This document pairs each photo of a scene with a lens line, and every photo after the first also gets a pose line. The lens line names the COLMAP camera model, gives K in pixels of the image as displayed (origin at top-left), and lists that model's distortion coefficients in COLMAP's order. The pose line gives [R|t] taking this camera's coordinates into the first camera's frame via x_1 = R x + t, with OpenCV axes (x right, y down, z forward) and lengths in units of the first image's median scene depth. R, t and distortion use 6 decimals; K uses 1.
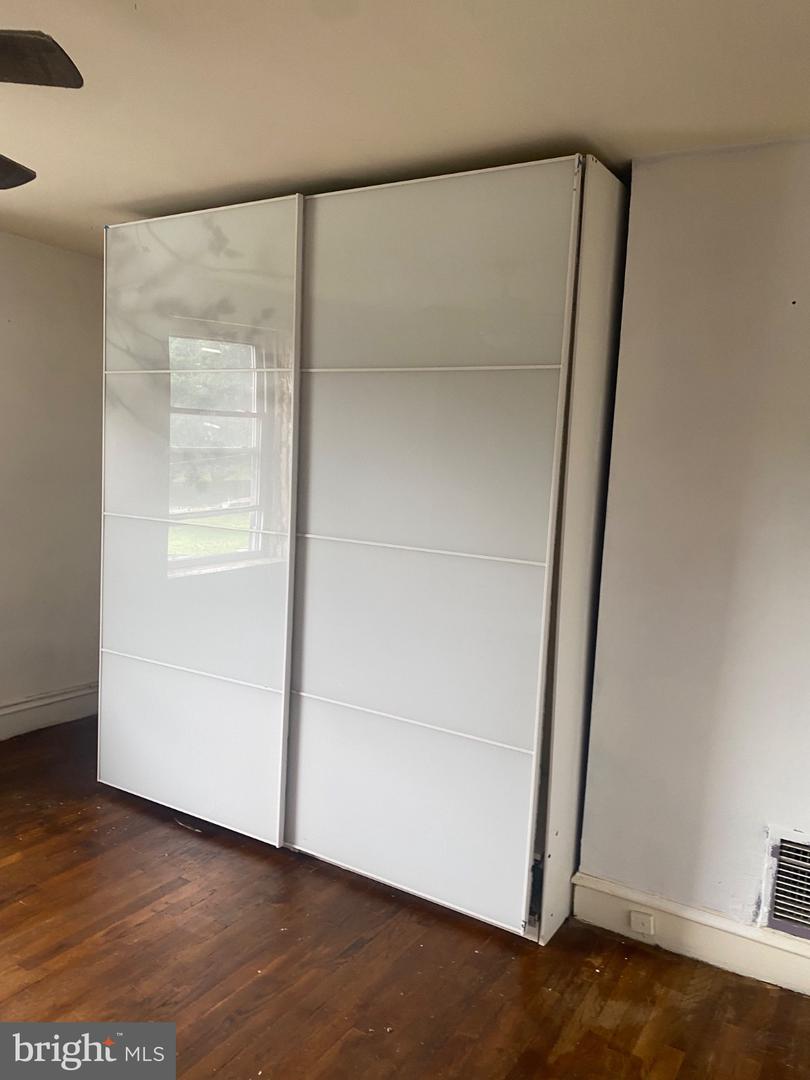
lens RADIAL K [[842.5, 0, 406.6], [0, 842.5, 544.0], [0, 0, 1]] dist [0.012526, -0.003890]
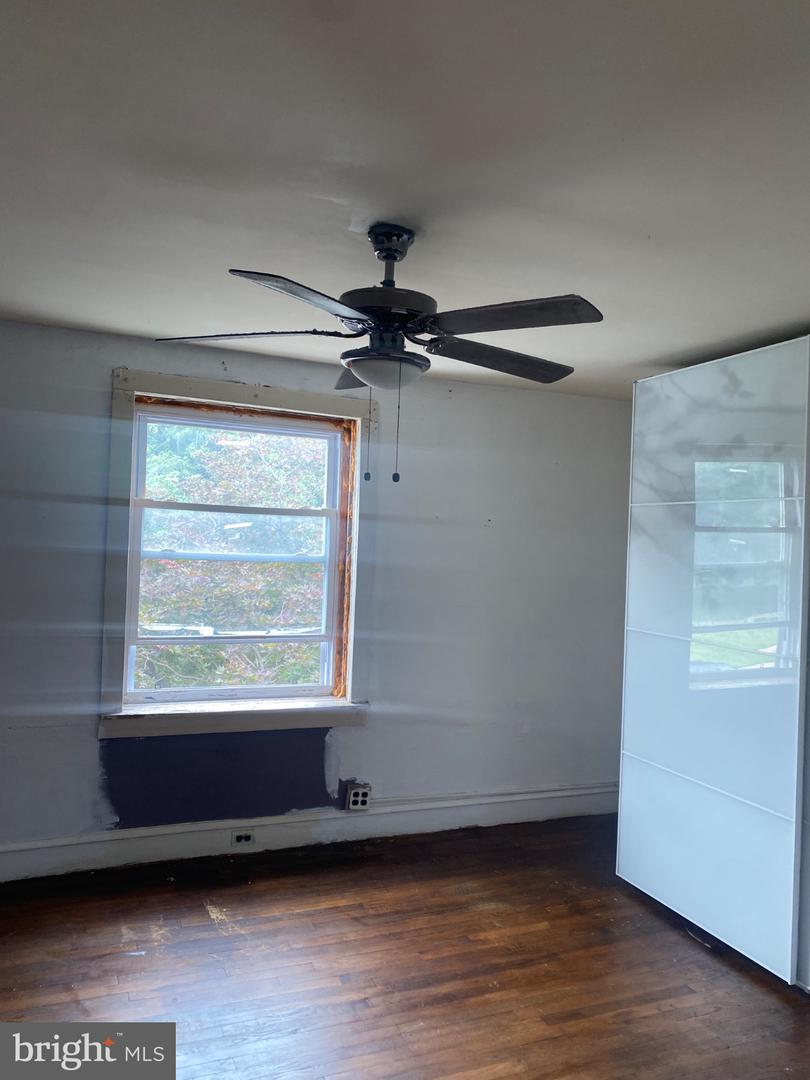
lens RADIAL K [[842.5, 0, 406.6], [0, 842.5, 544.0], [0, 0, 1]] dist [0.012526, -0.003890]
pose [[0.813663, -0.017348, -0.581078, 0.065515], [-0.050710, 0.993626, -0.100672, -0.024348], [0.579121, 0.111380, 0.807597, -0.103109]]
